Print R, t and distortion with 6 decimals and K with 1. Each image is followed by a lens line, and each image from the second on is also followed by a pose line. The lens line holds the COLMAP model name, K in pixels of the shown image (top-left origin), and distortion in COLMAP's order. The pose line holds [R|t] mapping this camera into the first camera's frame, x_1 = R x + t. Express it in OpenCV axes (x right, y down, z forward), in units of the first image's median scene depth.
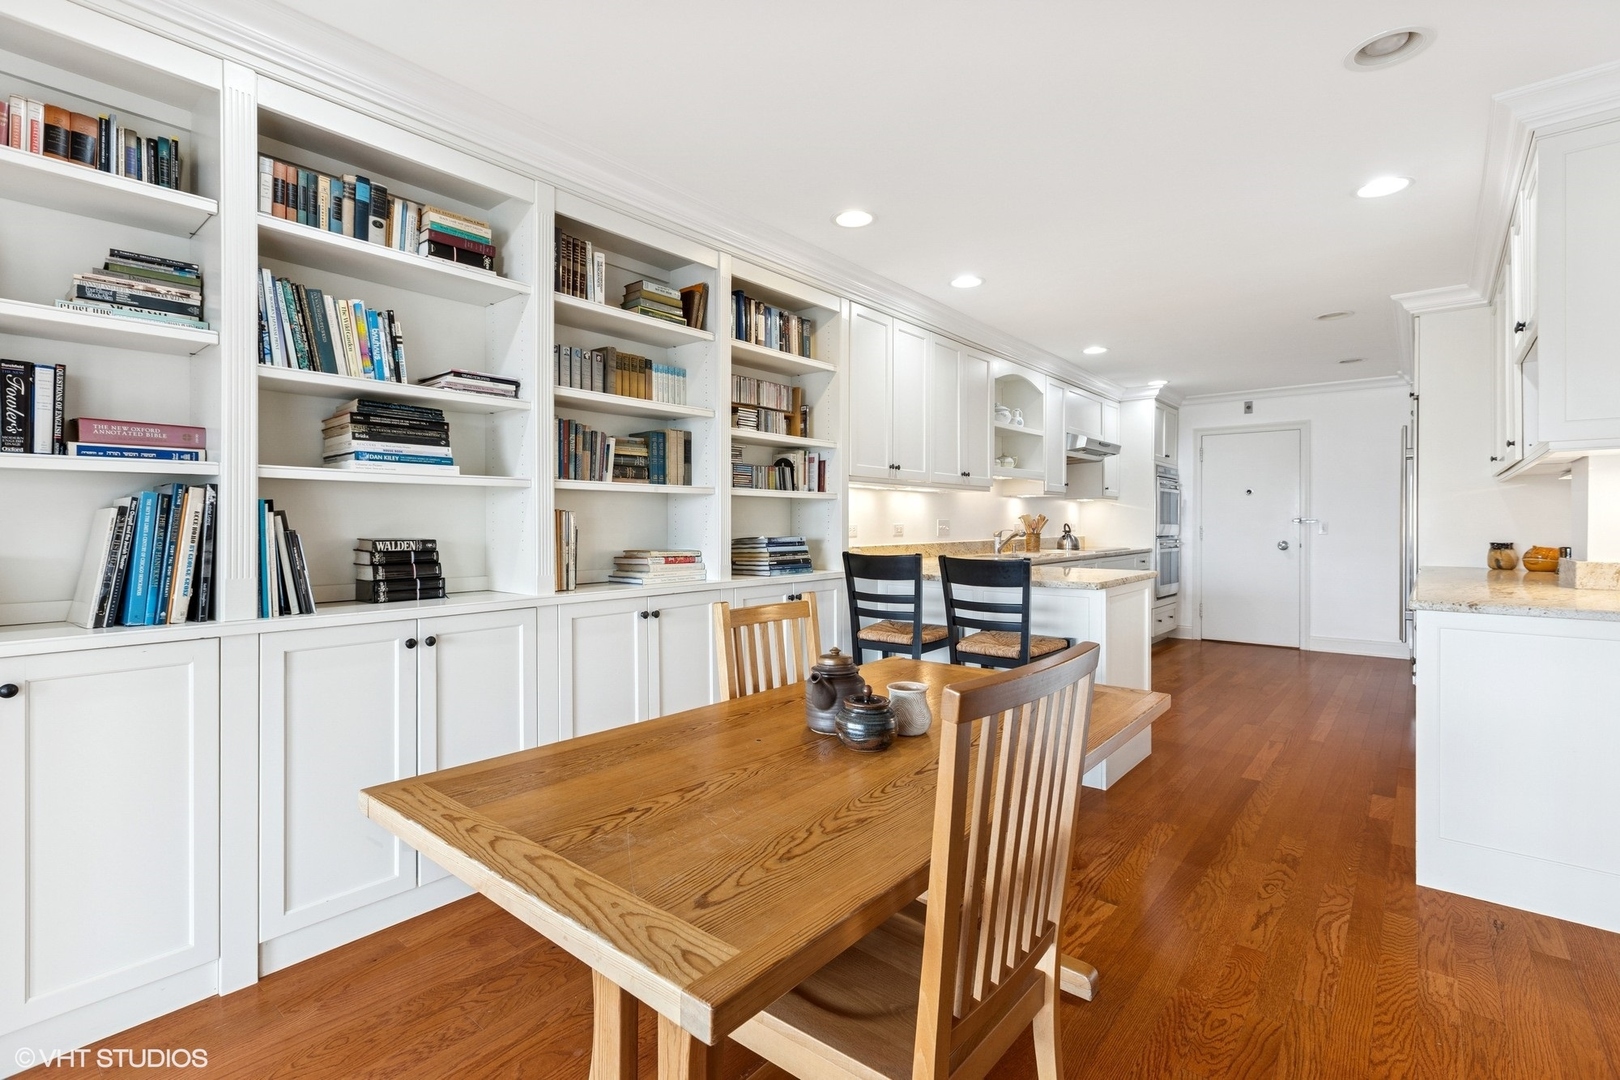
lens RADIAL K [[727.8, 0, 801.4], [0, 727.8, 525.5], [0, 0, 1]] dist [-0.002246, -0.001247]
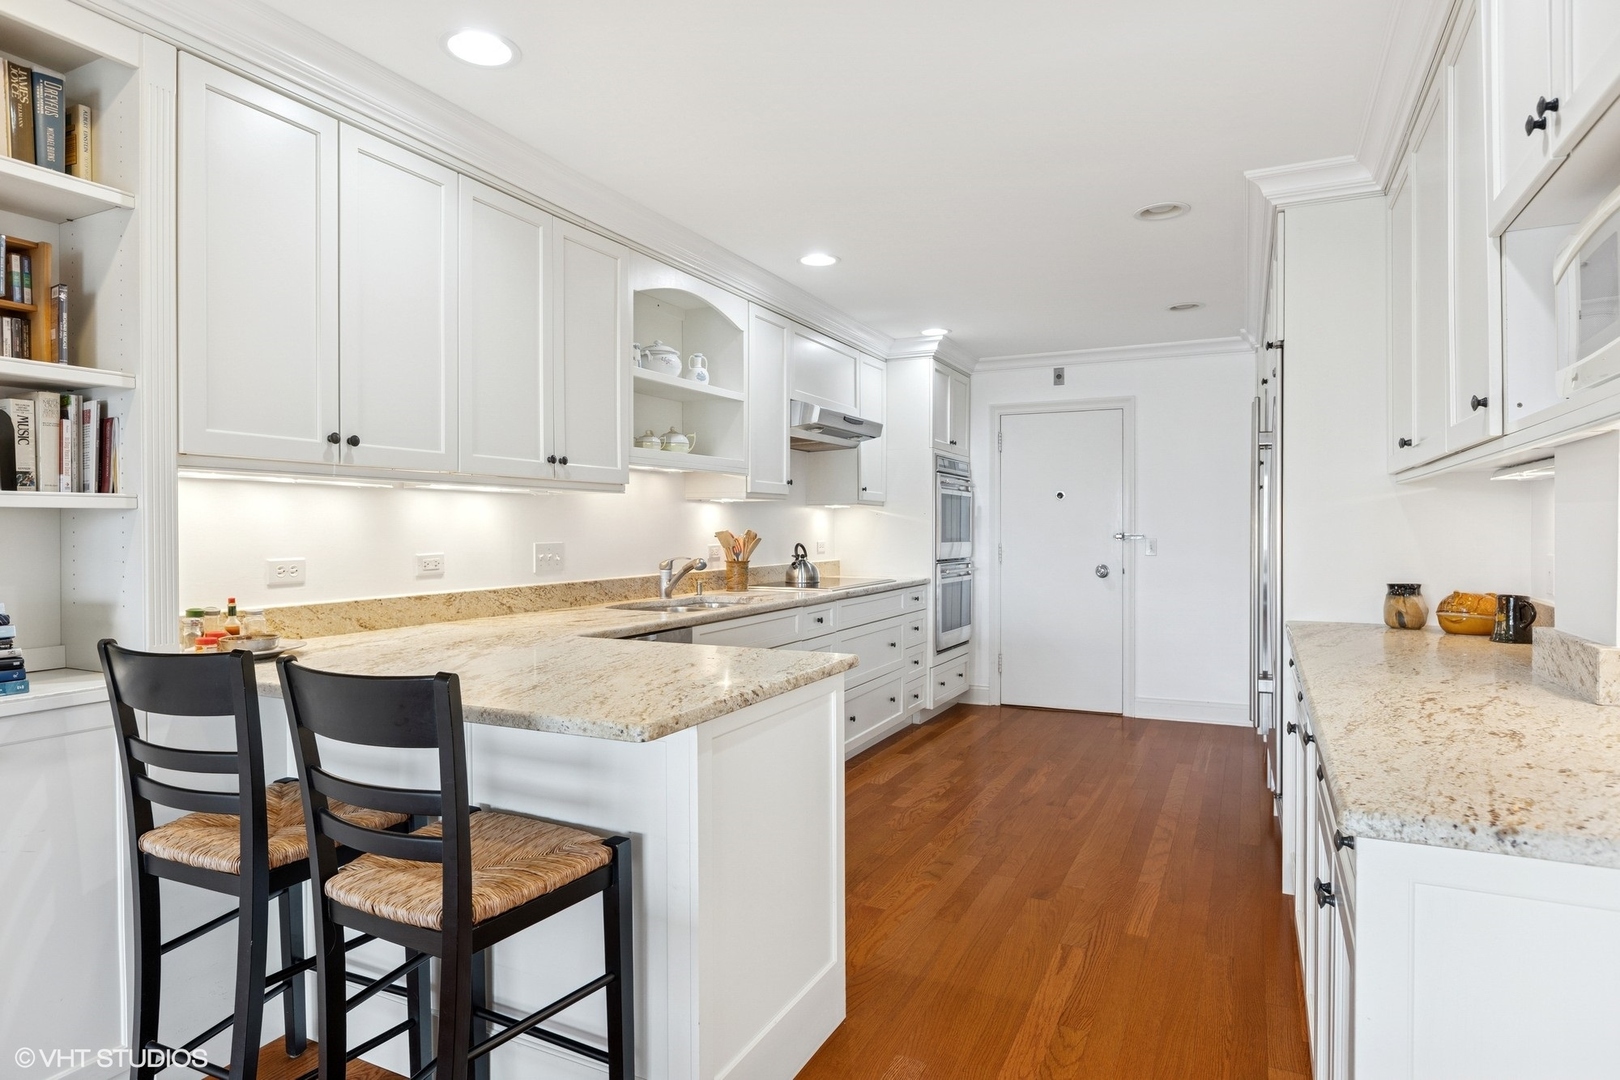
lens RADIAL K [[965.4, 0, 769.9], [0, 965.4, 538.4], [0, 0, 1]] dist [-0.016179, 0.002296]
pose [[0.970658, -0.004021, 0.240432, 0.157730], [0.003392, 0.999990, 0.003030, -0.011301], [-0.240442, -0.002126, 0.970661, 0.213435]]
